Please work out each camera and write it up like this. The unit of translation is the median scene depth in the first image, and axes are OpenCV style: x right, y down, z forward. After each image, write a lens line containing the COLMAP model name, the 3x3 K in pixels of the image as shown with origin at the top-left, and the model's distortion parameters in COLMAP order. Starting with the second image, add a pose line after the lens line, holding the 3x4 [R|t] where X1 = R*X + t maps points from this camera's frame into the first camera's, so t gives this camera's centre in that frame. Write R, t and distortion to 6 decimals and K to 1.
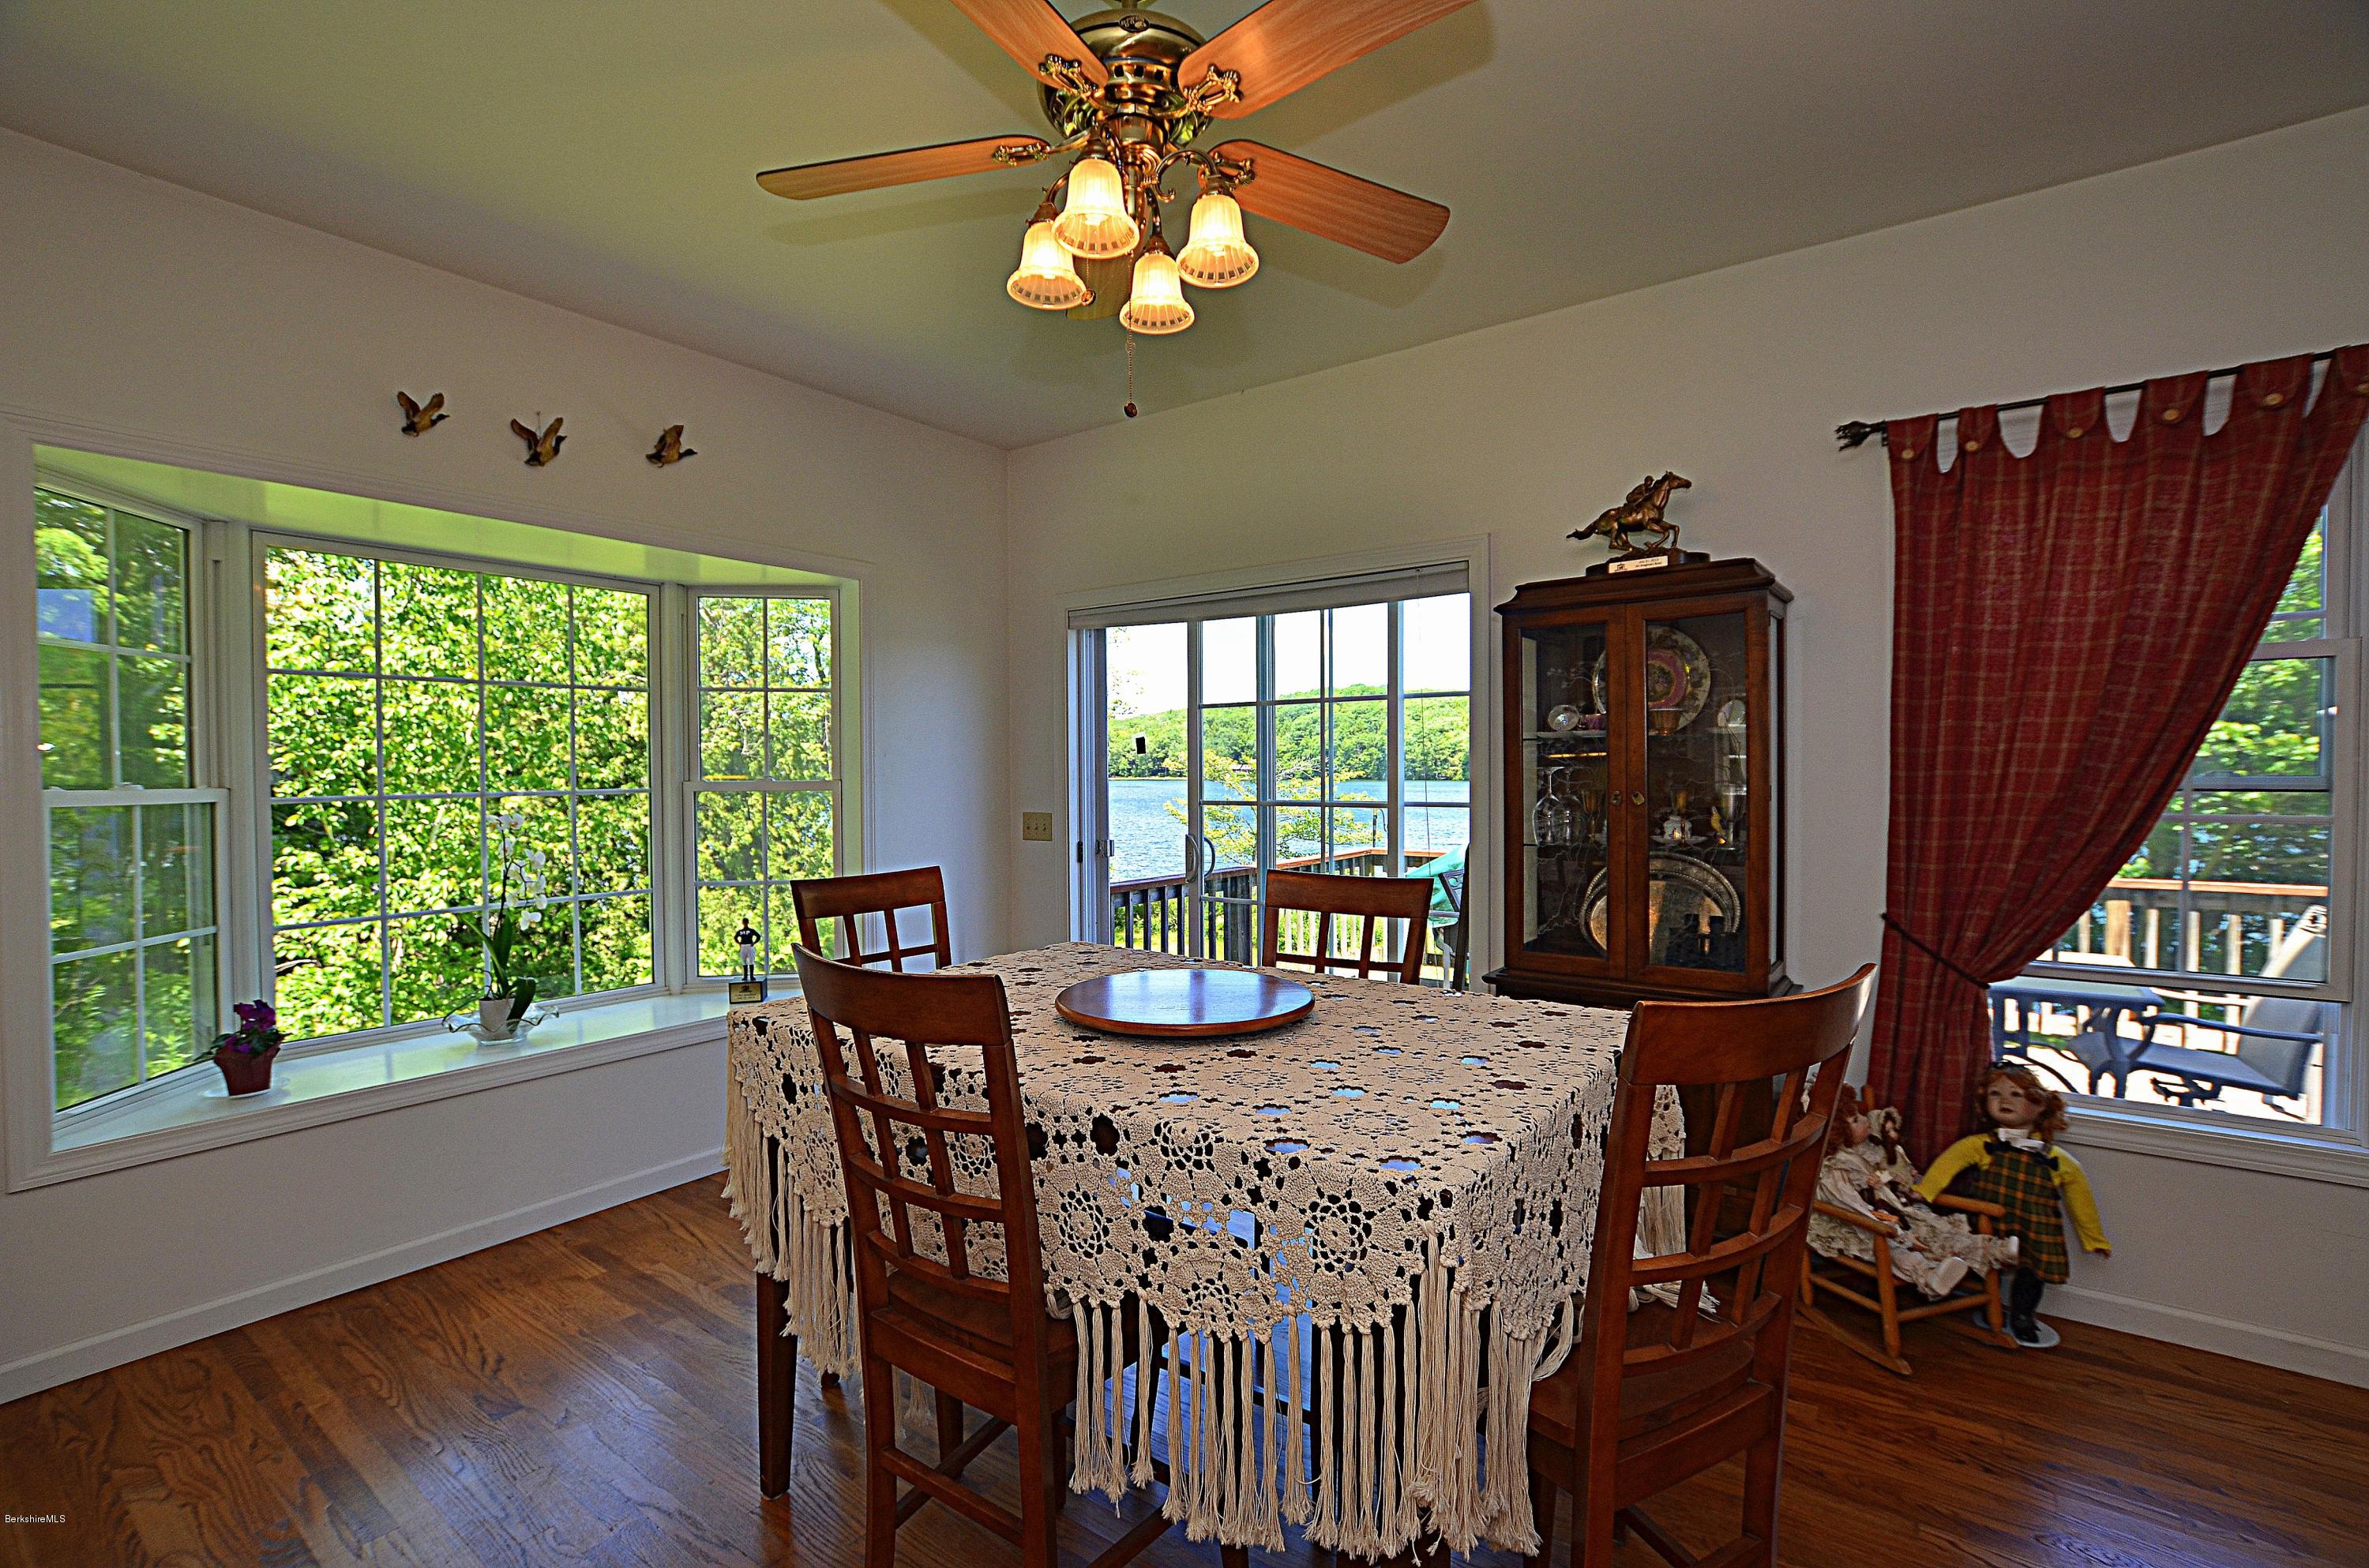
lens RADIAL K [[1046.9, 0, 1184.5], [0, 1046.9, 784.0], [0, 0, 1]] dist [-0.016700, 0.000453]
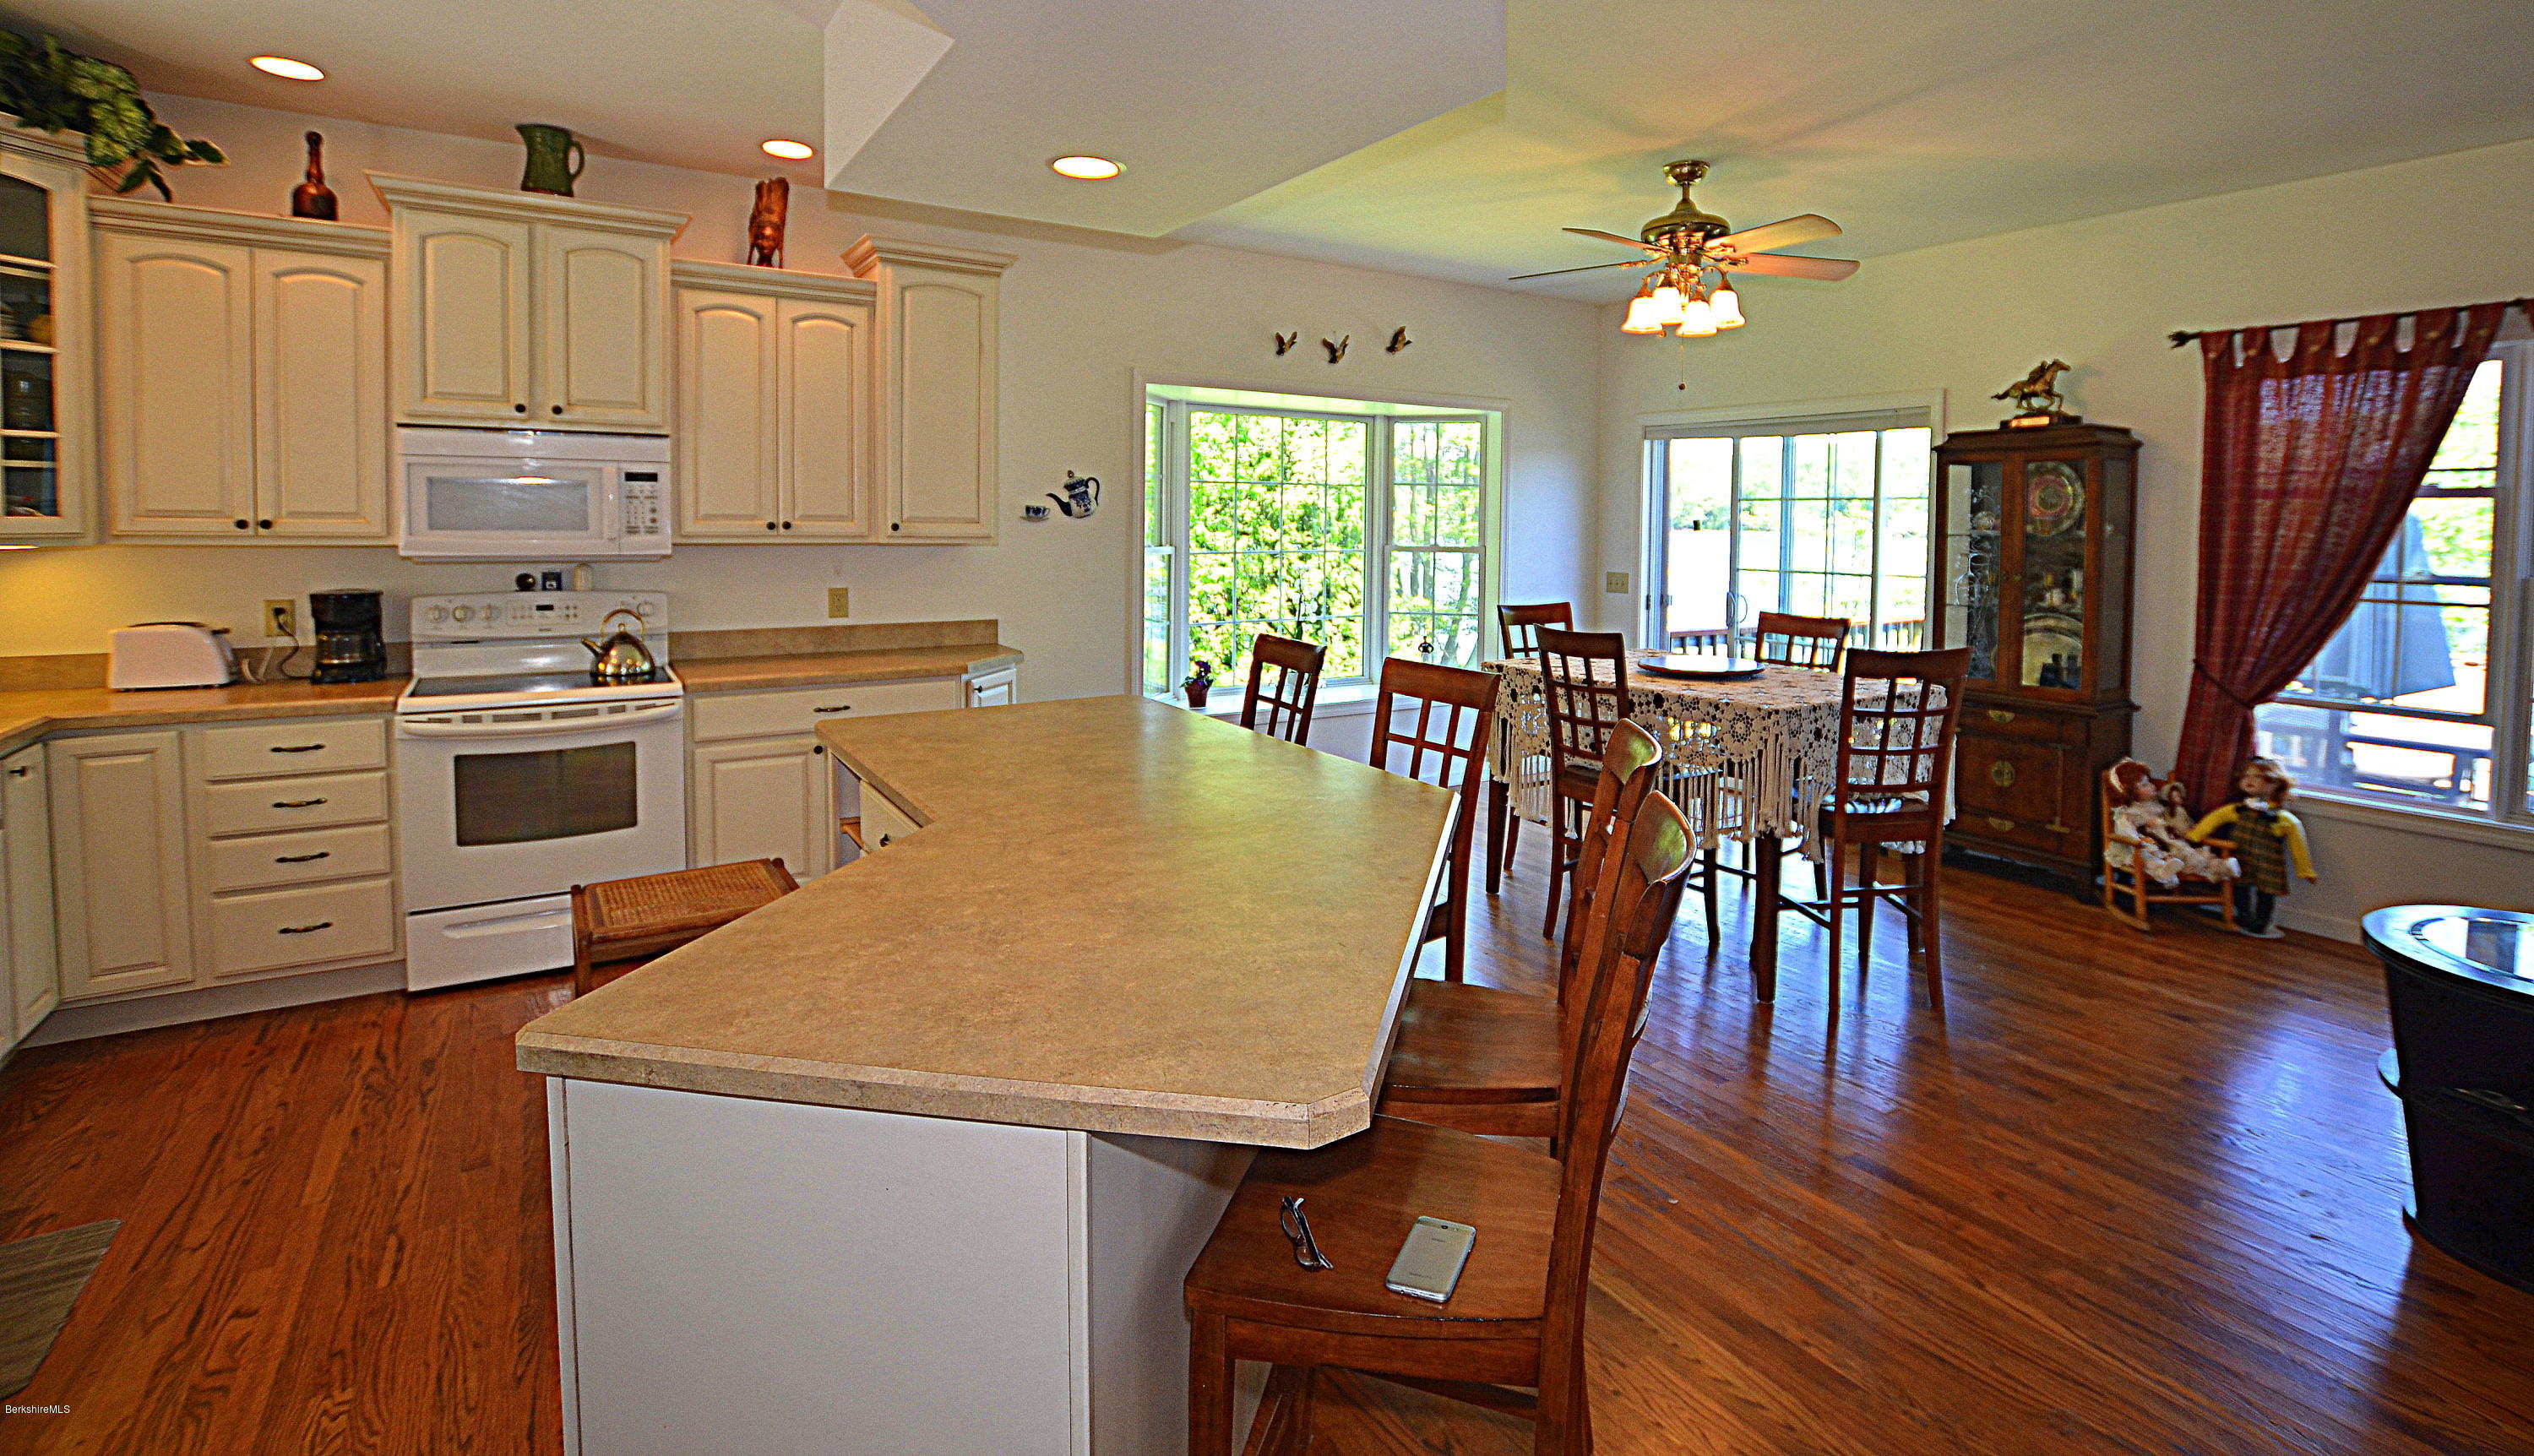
lens RADIAL K [[1197.1, 0, 1386.6], [0, 1197.1, 577.6], [0, 0, 1]] dist [-0.008493, -0.000320]
pose [[0.950586, 0.032221, -0.308786, 0.093011], [-0.021561, 0.999050, 0.037875, -0.031534], [0.309713, -0.029346, 0.950377, -0.952480]]
